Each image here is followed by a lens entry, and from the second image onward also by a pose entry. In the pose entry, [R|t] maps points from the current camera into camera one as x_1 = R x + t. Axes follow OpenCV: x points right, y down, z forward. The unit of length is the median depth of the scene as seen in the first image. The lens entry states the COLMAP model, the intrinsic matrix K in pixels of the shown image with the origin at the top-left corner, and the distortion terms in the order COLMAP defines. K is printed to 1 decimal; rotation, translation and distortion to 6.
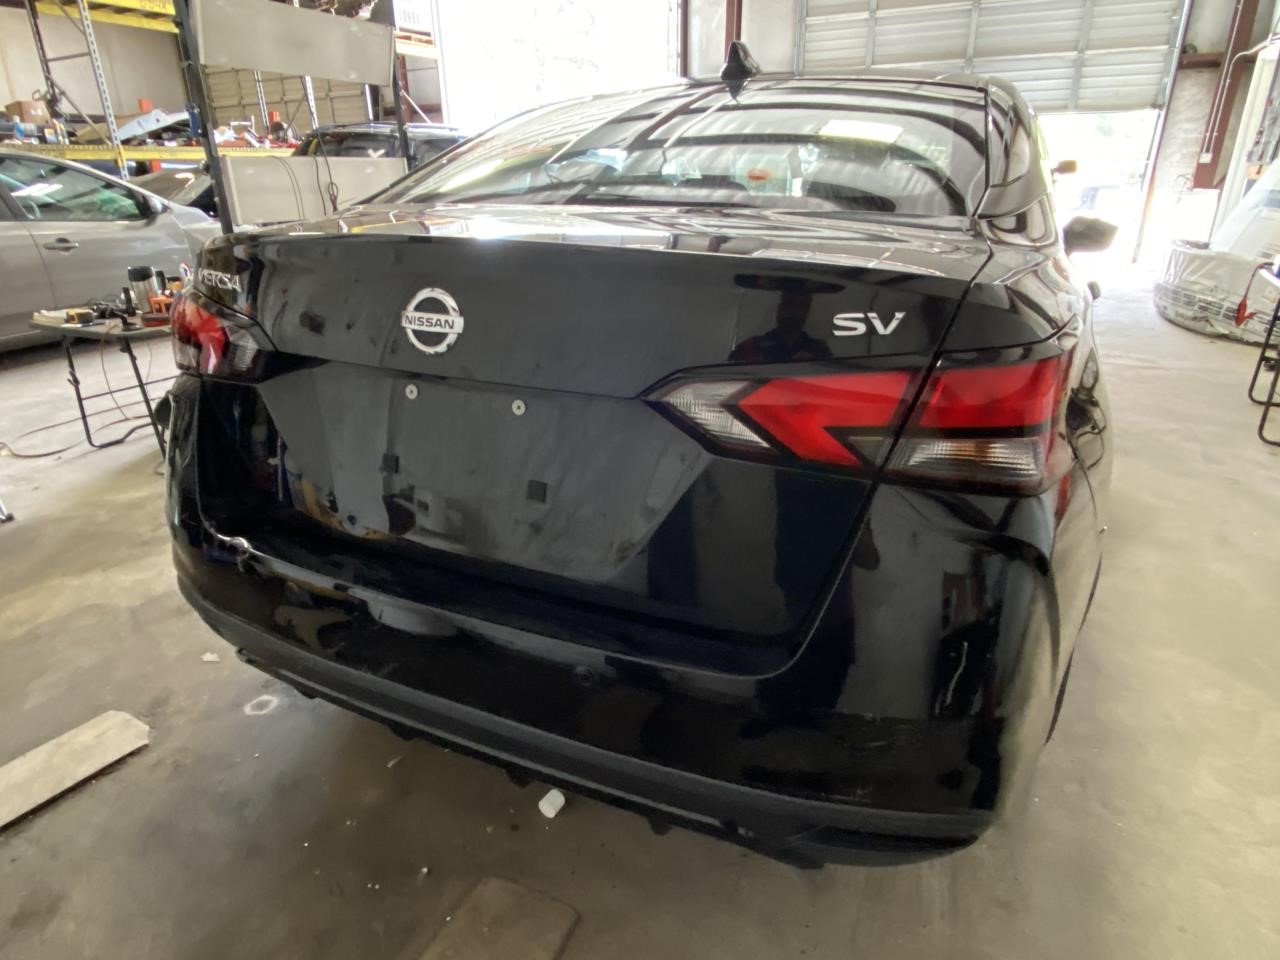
lens RADIAL K [[734.9, 0, 640.0], [0, 734.9, 480.0], [0, 0, 1]] dist [0.005901, -0.010601]
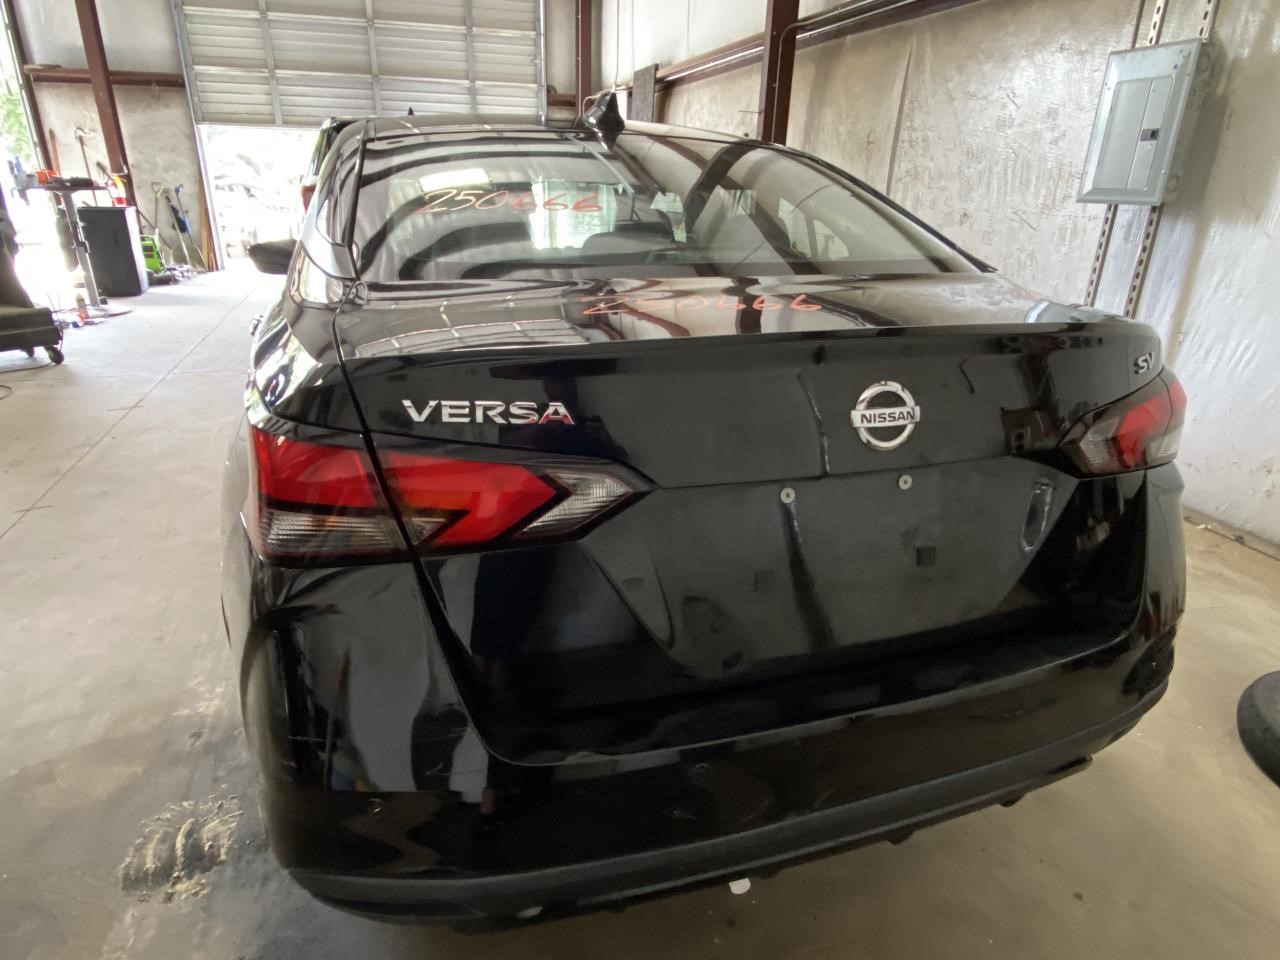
lens RADIAL K [[745.1, 0, 640.0], [0, 745.1, 480.0], [0, 0, 1]] dist [0.003704, -0.017256]
pose [[0.712603, -0.233581, 0.661541, -0.114582], [0.240776, 0.967101, 0.082110, -0.028528], [-0.658957, 0.100772, 0.745400, 0.048631]]
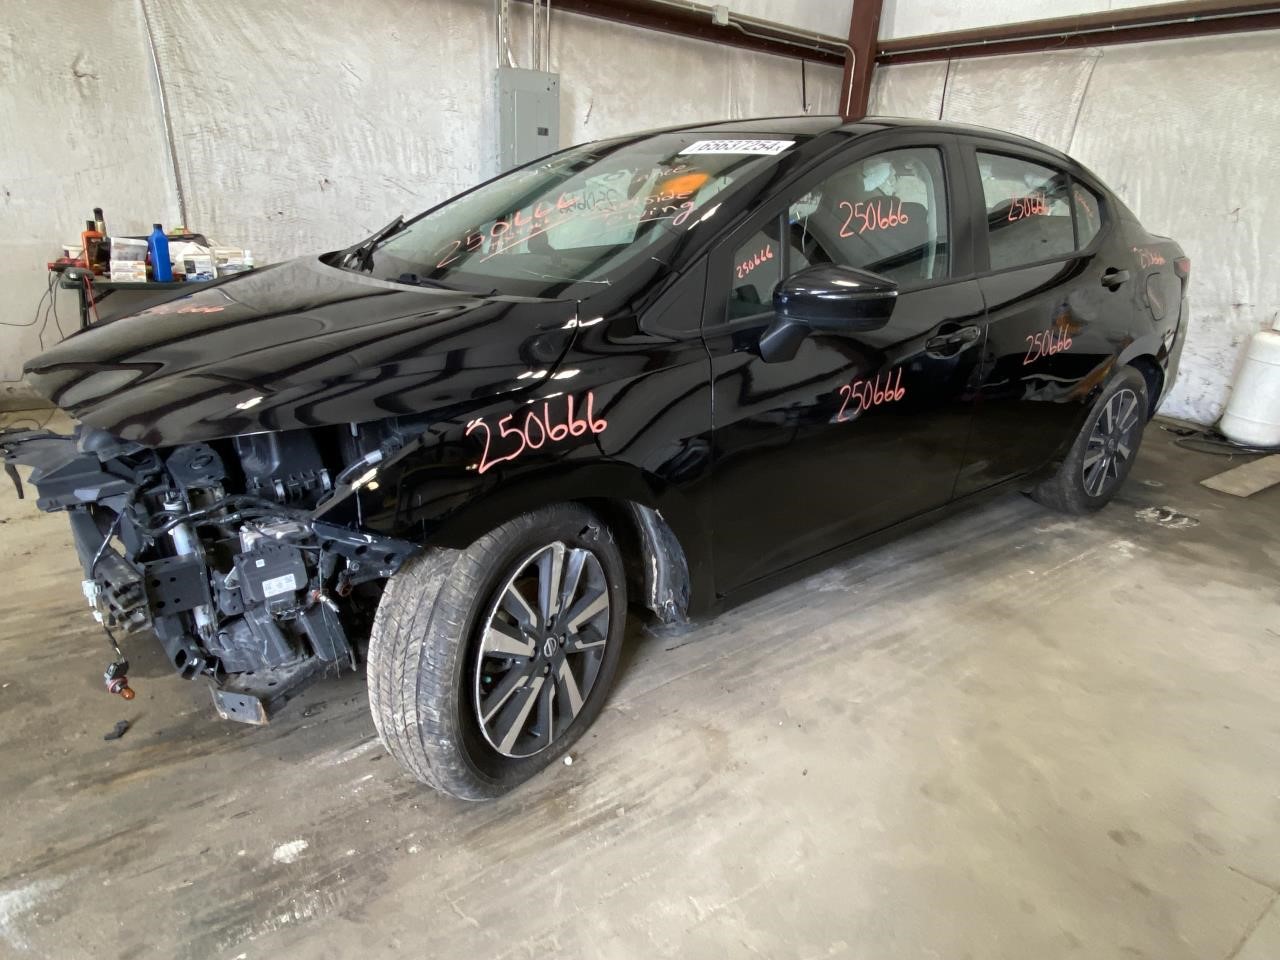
lens RADIAL K [[747.3, 0, 640.0], [0, 747.3, 480.0], [0, 0, 1]] dist [-0.013360, -0.002081]
pose [[-0.874164, -0.203561, 0.440908, -0.033682], [0.144849, 0.757290, 0.636813, -0.222428], [-0.463525, 0.620544, -0.632510, 0.550048]]
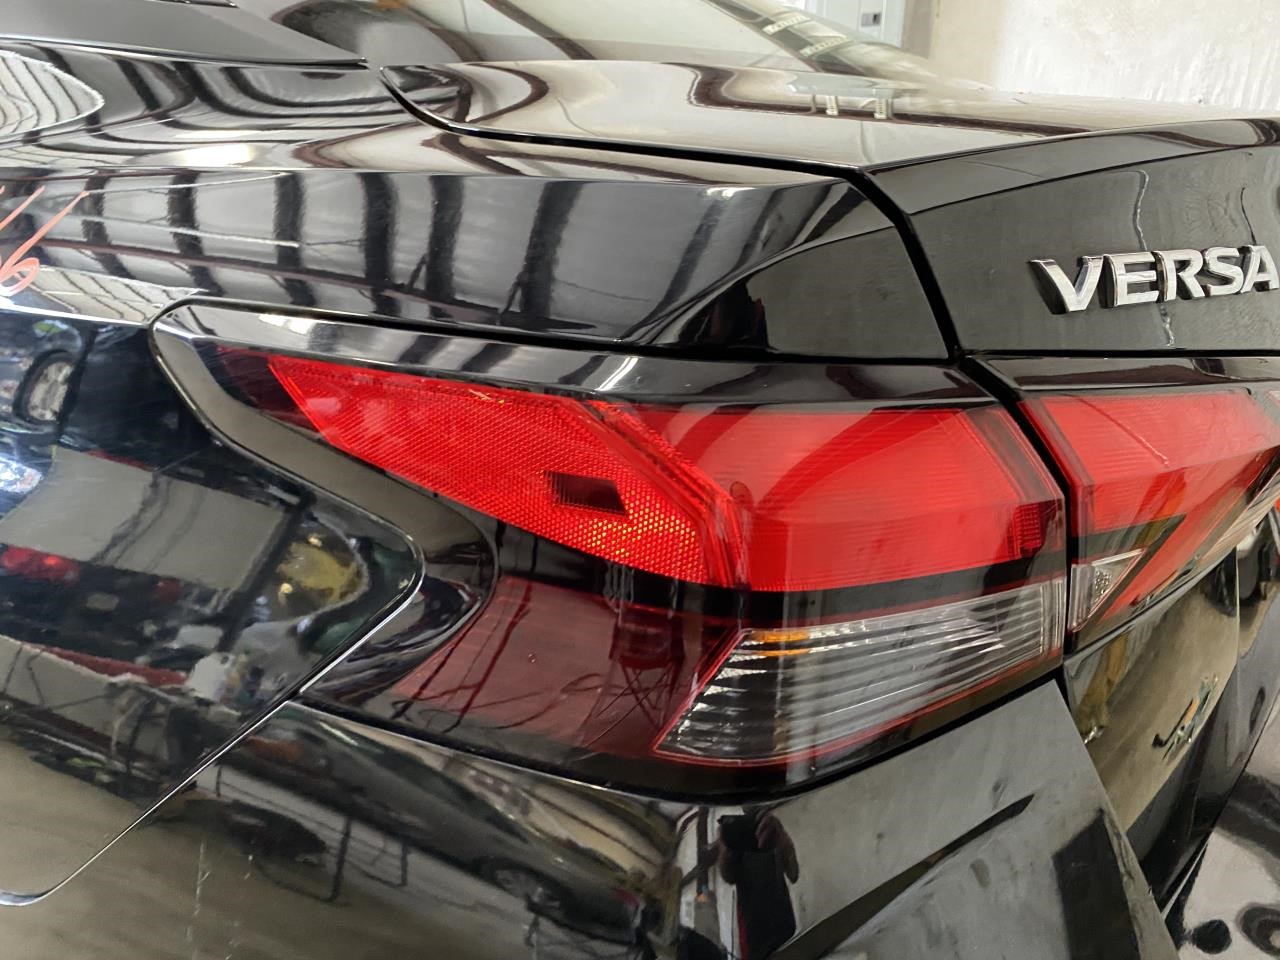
lens RADIAL K [[999.0, 0, 640.2], [0, 999.0, 445.3], [0, 0, 1]] dist [-0.003896, -0.000916]
pose [[0.234925, -0.269720, 0.933842, -0.122629], [0.332627, 0.925034, 0.183498, -0.042973], [-0.913329, 0.267513, 0.307030, 0.132596]]
